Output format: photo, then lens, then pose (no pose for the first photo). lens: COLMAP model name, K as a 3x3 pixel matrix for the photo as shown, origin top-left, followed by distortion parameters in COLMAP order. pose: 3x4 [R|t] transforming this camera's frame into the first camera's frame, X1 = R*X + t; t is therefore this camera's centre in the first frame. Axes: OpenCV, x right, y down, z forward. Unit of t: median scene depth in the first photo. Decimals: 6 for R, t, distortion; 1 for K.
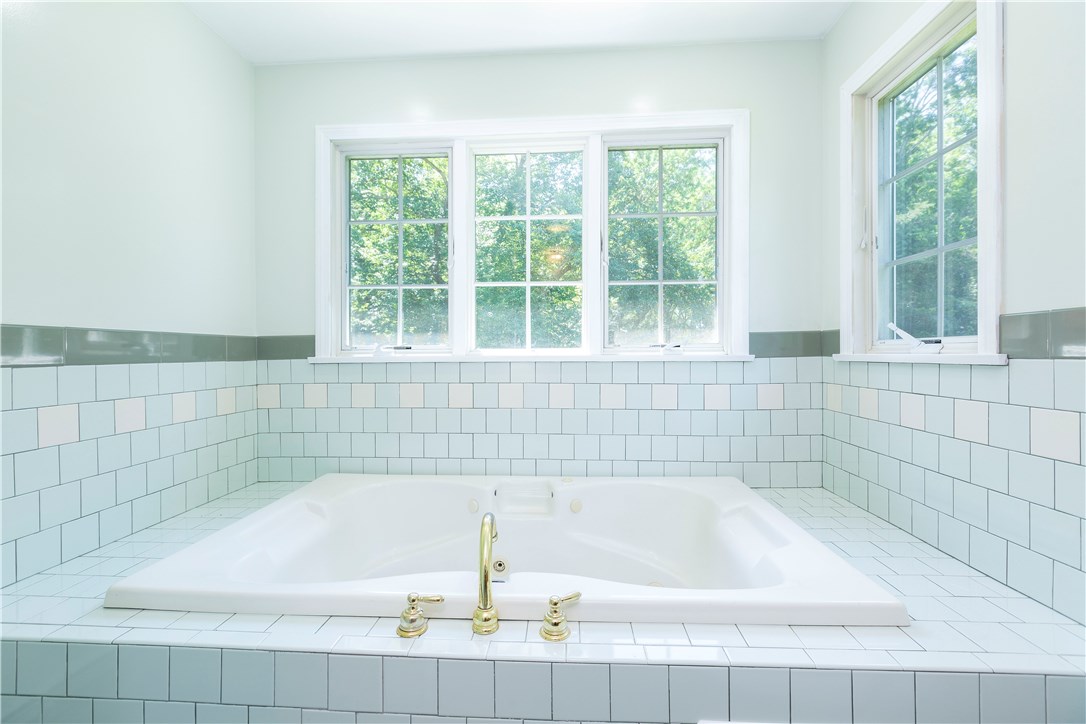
lens RADIAL K [[482.8, 0, 543.3], [0, 482.8, 357.6], [0, 0, 1]] dist [-0.003582, 0.000755]
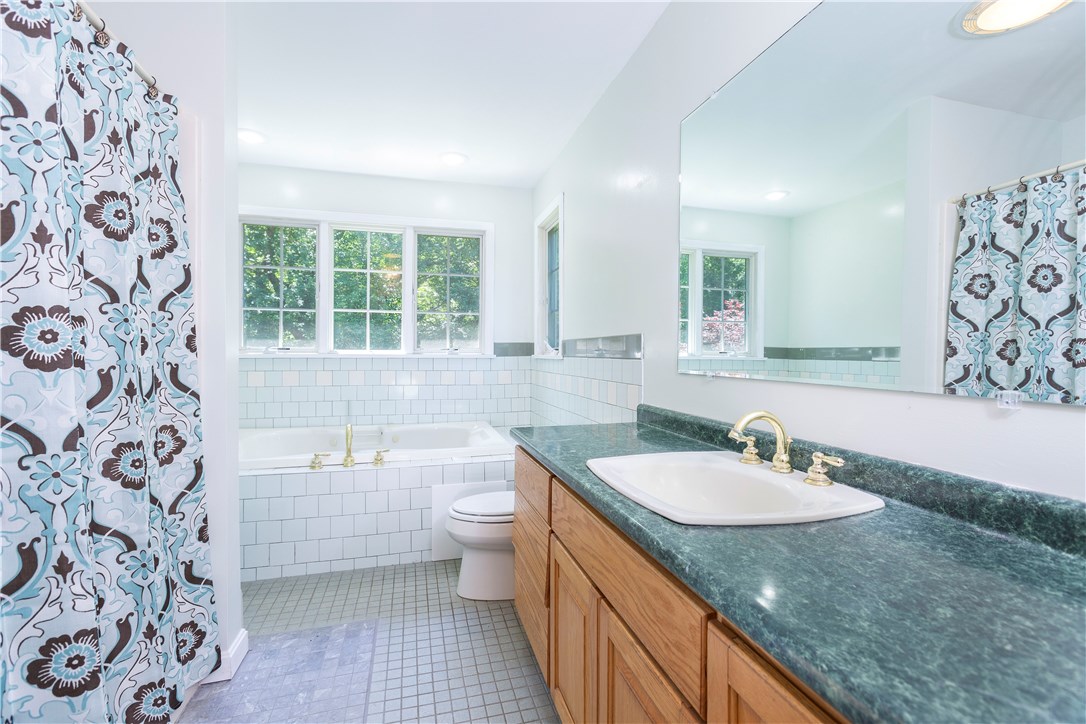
lens RADIAL K [[482.8, 0, 539.0], [0, 482.8, 359.8], [0, 0, 1]] dist [-0.003582, 0.000755]
pose [[0.952321, 0.005778, 0.305042, 0.022943], [-0.006087, 0.999981, 0.000061, 0.010885], [-0.305036, -0.001915, 0.952339, -0.773392]]
